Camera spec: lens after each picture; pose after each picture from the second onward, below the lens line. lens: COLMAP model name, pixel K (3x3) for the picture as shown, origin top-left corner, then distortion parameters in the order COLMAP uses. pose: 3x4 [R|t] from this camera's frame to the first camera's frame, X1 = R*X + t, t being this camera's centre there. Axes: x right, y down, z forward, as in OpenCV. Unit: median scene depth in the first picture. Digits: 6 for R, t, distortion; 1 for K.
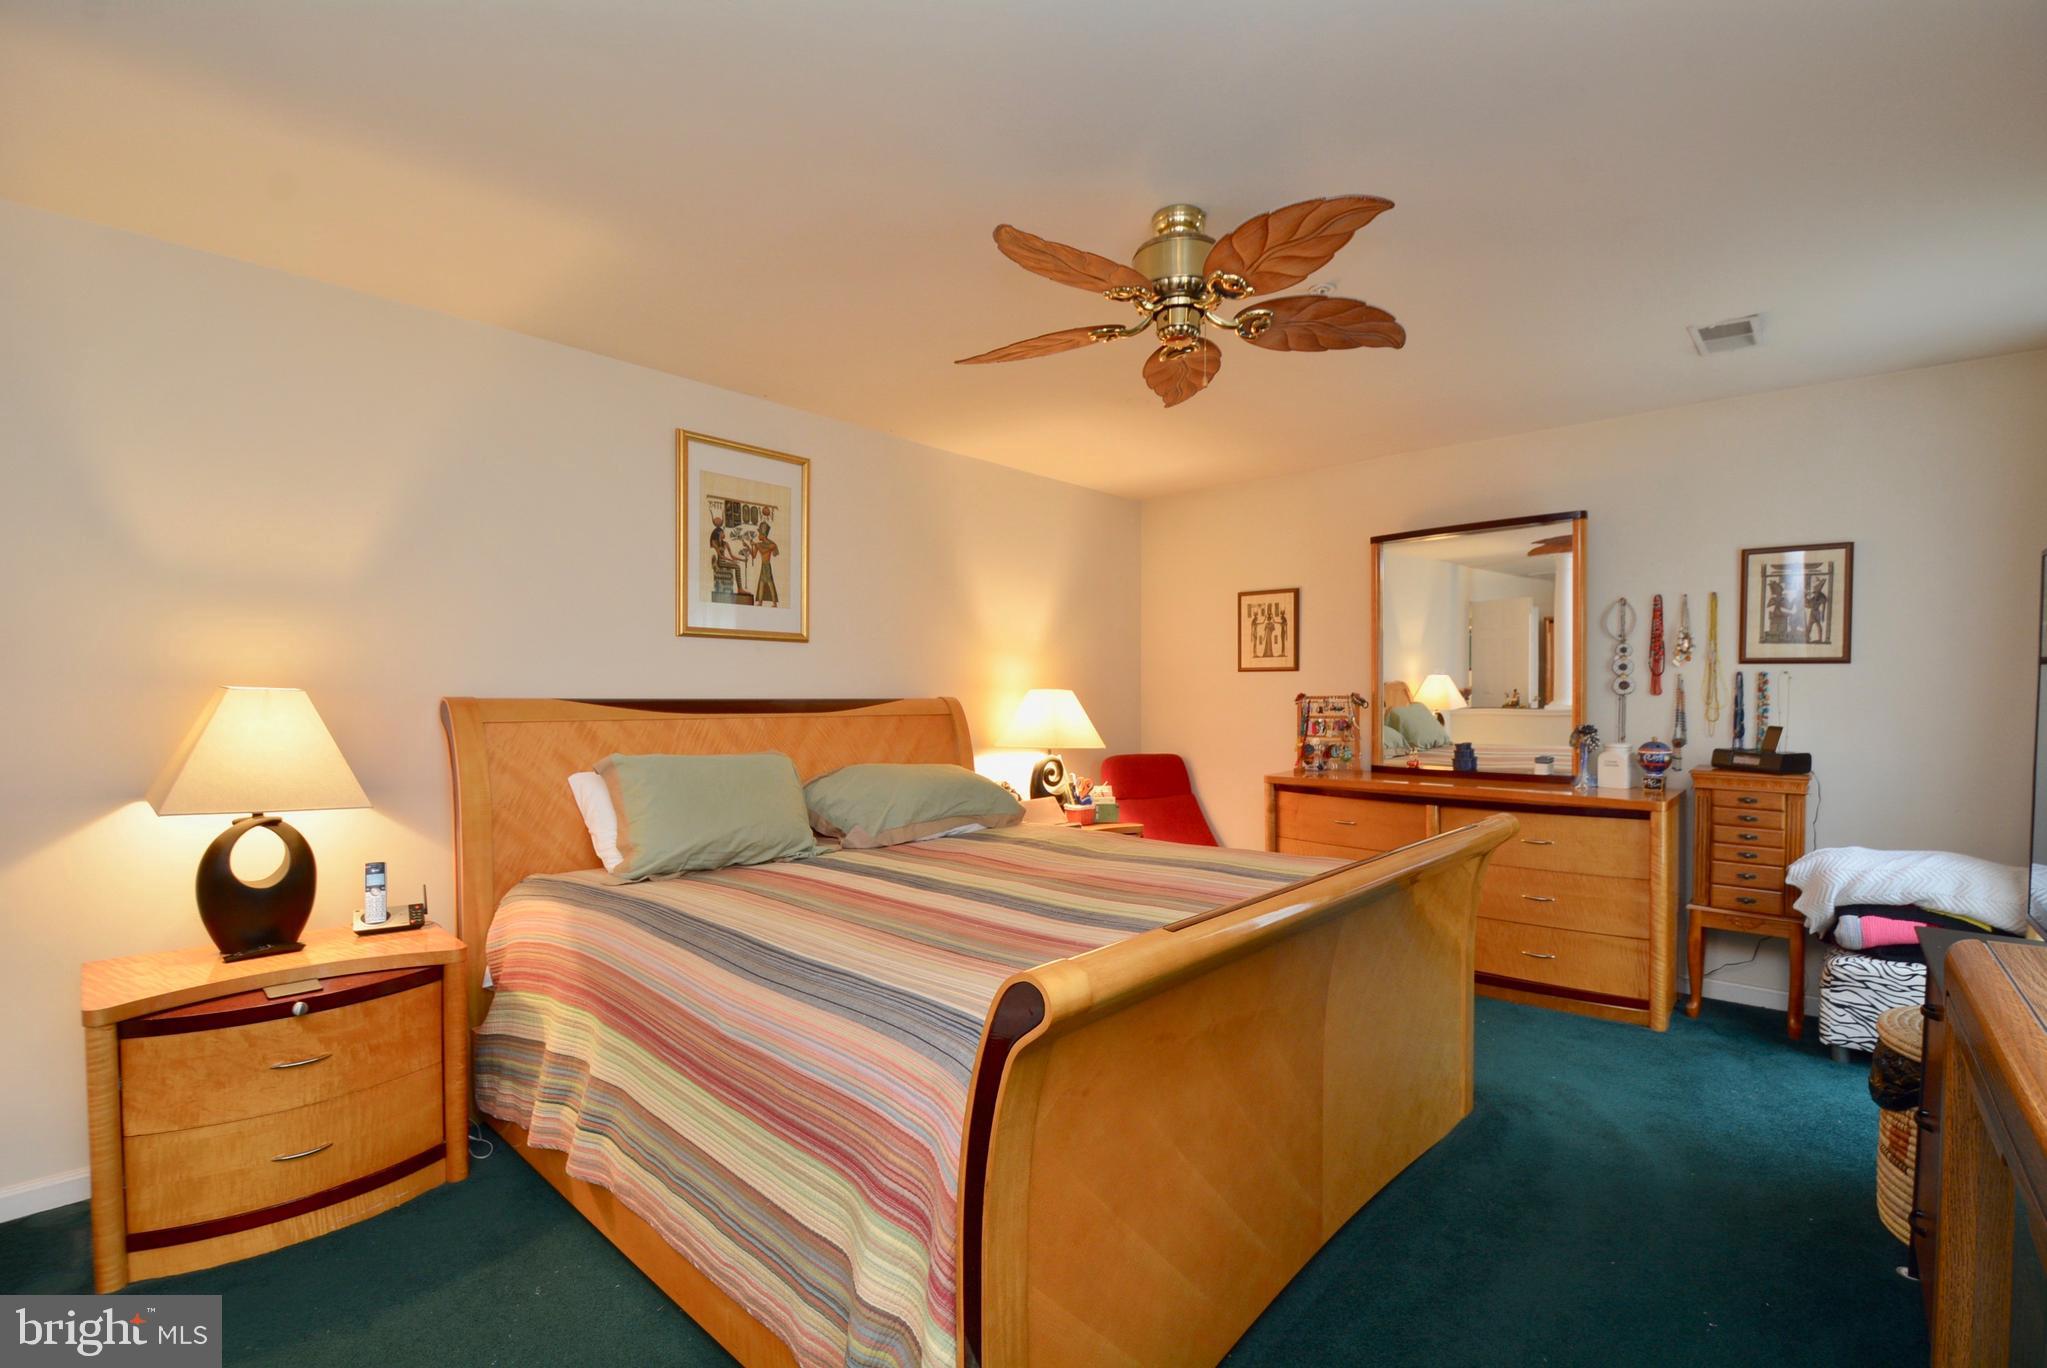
lens RADIAL K [[897.0, 0, 1058.5], [0, 897.0, 711.8], [0, 0, 1]] dist [0.018060, -0.022850]
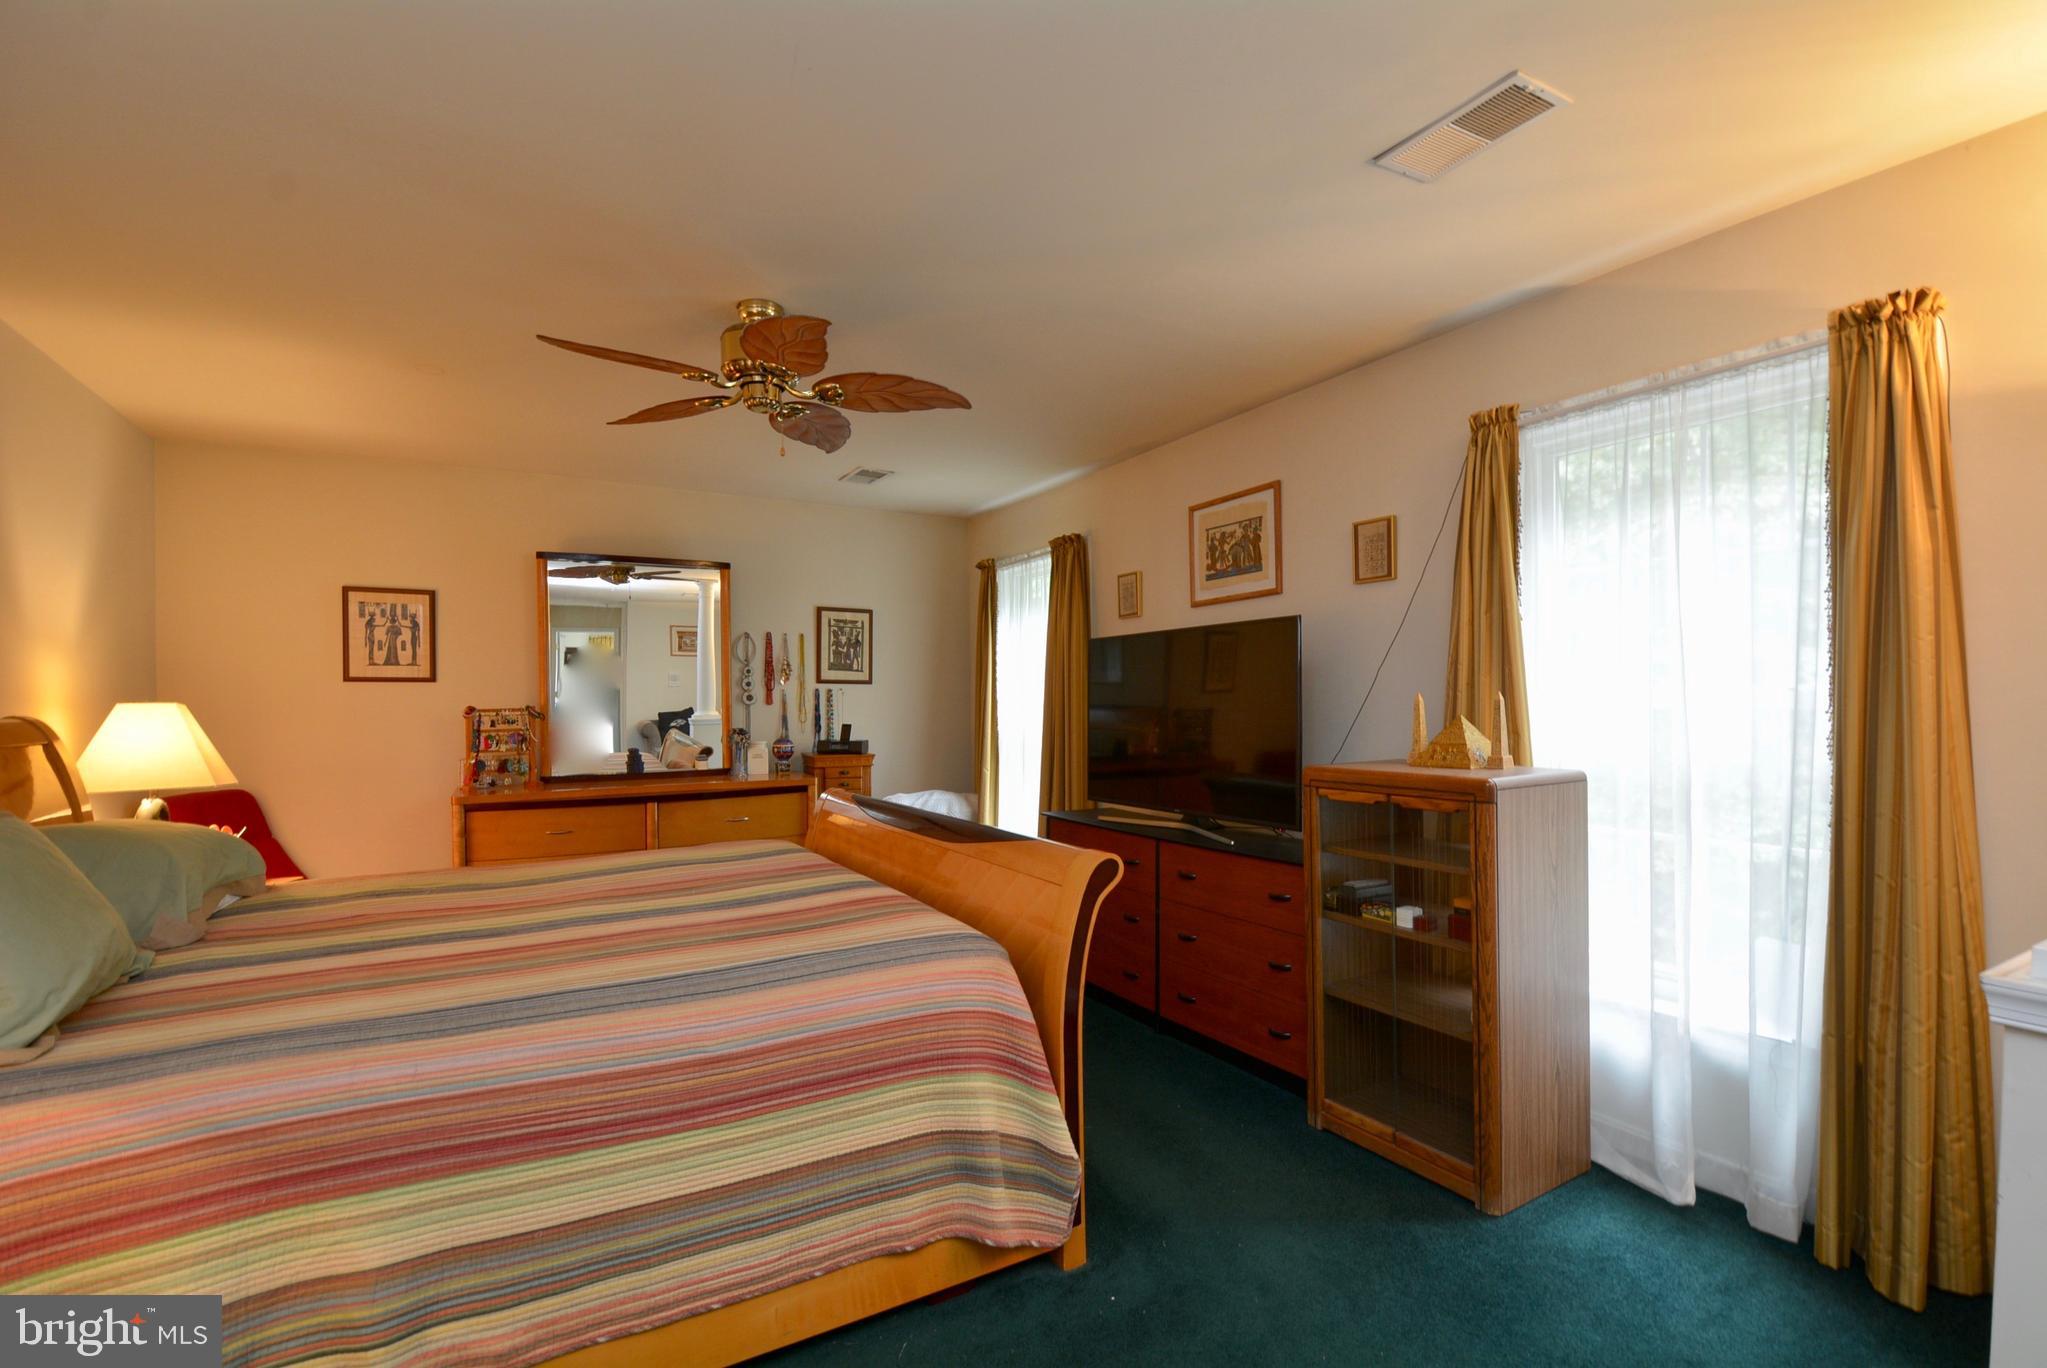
lens RADIAL K [[897.0, 0, 1058.5], [0, 897.0, 711.8], [0, 0, 1]] dist [0.018060, -0.022850]
pose [[0.320546, -0.014073, 0.947128, -0.488110], [0.028446, 0.999582, 0.005225, -0.002524], [-0.946806, 0.025267, 0.320812, 0.138652]]
